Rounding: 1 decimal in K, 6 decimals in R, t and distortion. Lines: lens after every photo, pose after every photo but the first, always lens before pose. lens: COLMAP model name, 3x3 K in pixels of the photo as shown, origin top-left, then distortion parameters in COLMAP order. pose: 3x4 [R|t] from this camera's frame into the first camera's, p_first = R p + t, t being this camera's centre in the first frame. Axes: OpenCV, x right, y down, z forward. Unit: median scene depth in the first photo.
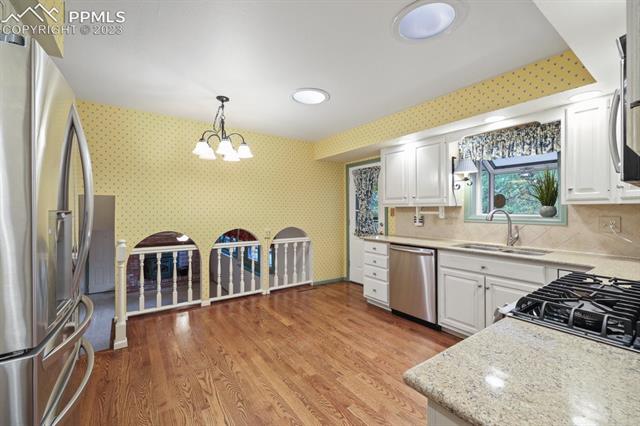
lens RADIAL K [[269.8, 0, 320.0], [0, 269.8, 209.9], [0, 0, 1]] dist [0.026424, 0.000484]
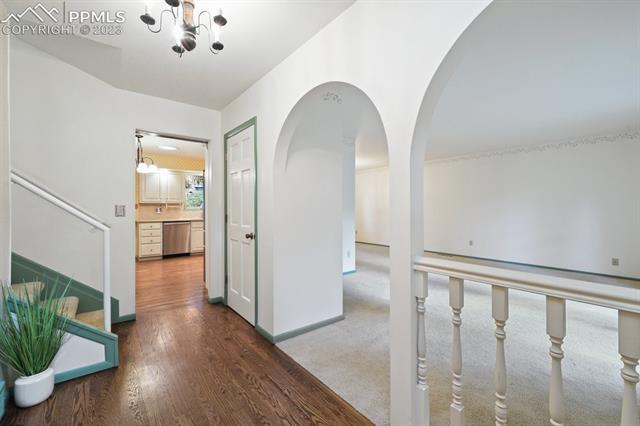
lens RADIAL K [[269.8, 0, 318.5], [0, 269.8, 209.1], [0, 0, 1]] dist [0.026424, 0.000484]
pose [[-0.058988, -0.007297, 0.998232, -1.755474], [-0.008189, 0.999943, 0.006825, 0.007711], [-0.998225, -0.007772, -0.059045, -0.000250]]
